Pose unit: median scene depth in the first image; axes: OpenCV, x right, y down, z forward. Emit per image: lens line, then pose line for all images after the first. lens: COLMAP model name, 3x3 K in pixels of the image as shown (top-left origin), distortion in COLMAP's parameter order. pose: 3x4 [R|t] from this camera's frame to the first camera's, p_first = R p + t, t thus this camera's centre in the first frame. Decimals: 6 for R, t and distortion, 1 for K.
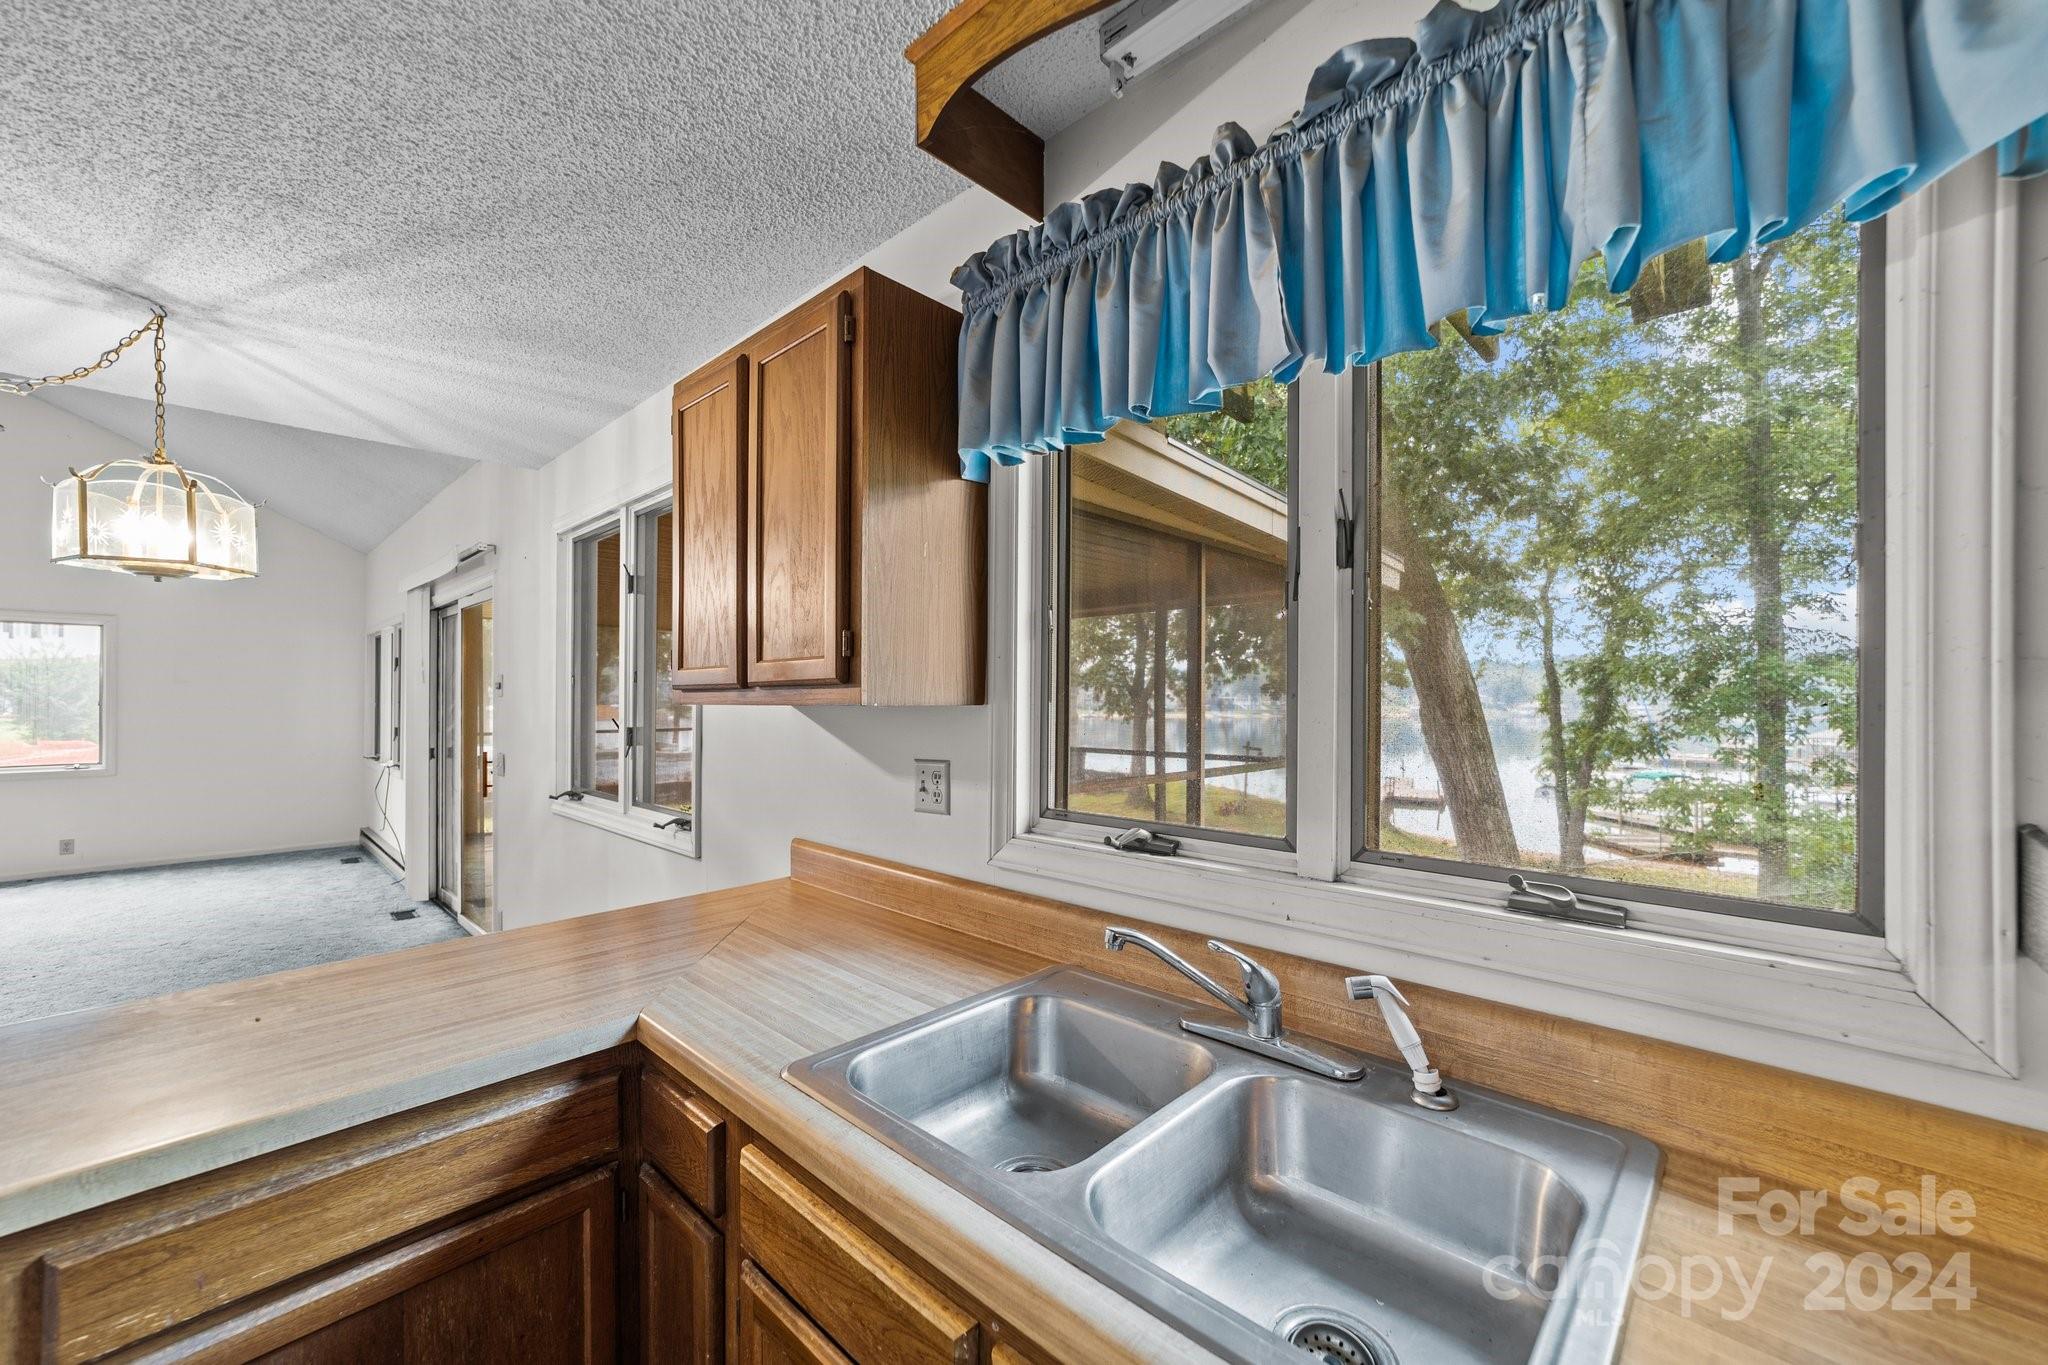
lens RADIAL K [[790.0, 0, 1026.2], [0, 790.0, 695.7], [0, 0, 1]] dist [-0.015721, 0.007226]
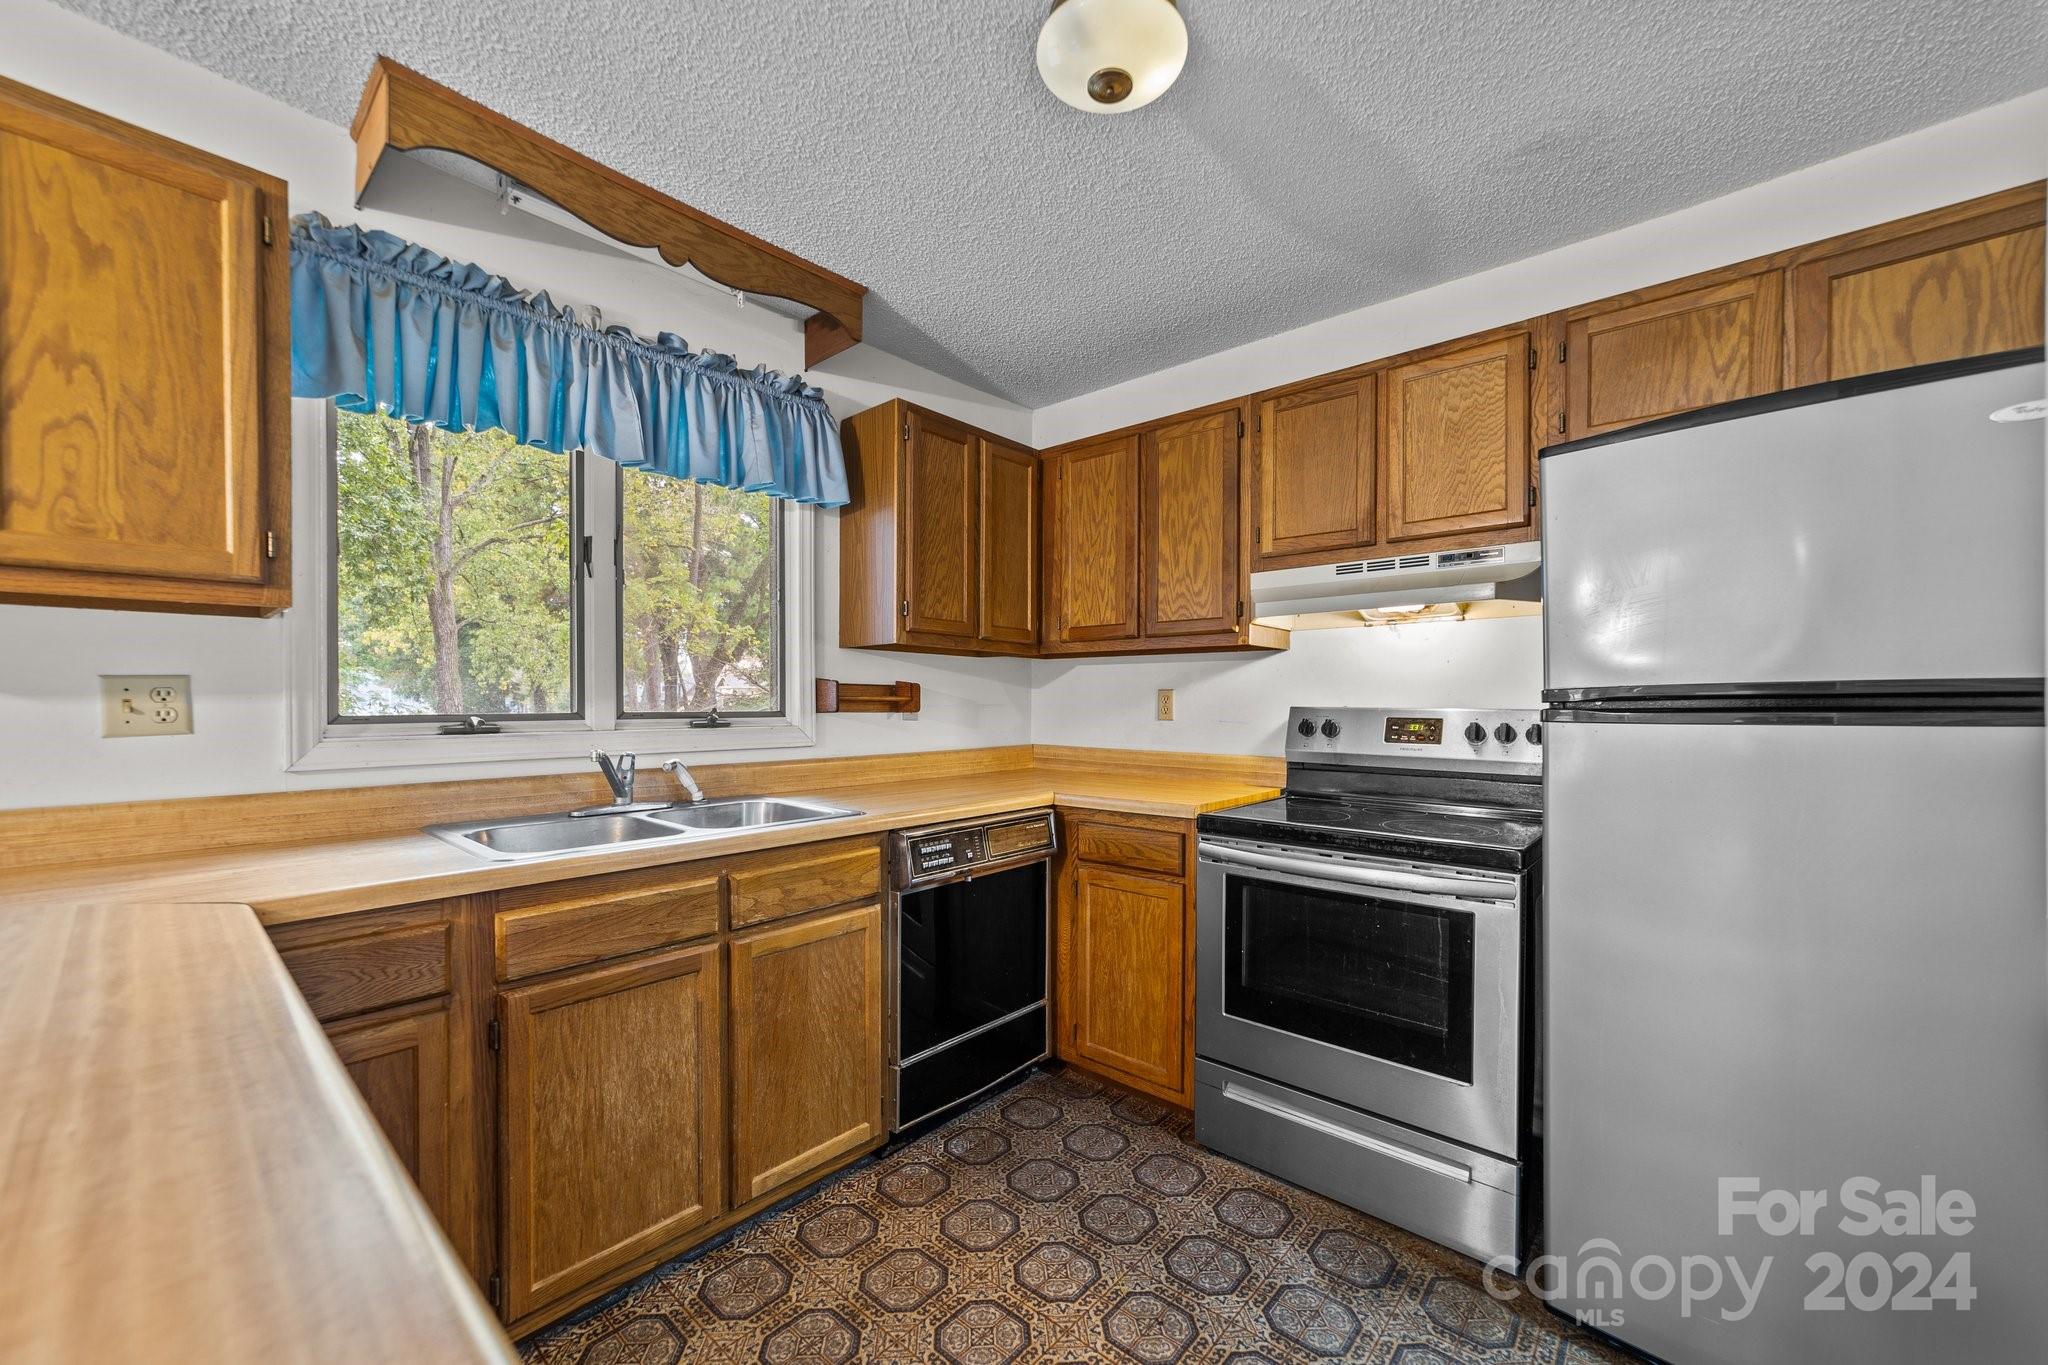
lens RADIAL K [[790.0, 0, 1019.1], [0, 790.0, 706.2], [0, 0, 1]] dist [-0.015721, 0.007226]
pose [[-0.027779, -0.011115, 0.999552, -1.018317], [-0.003618, 0.999933, 0.011019, 0.103052], [-0.999608, -0.003310, -0.027817, 0.053747]]
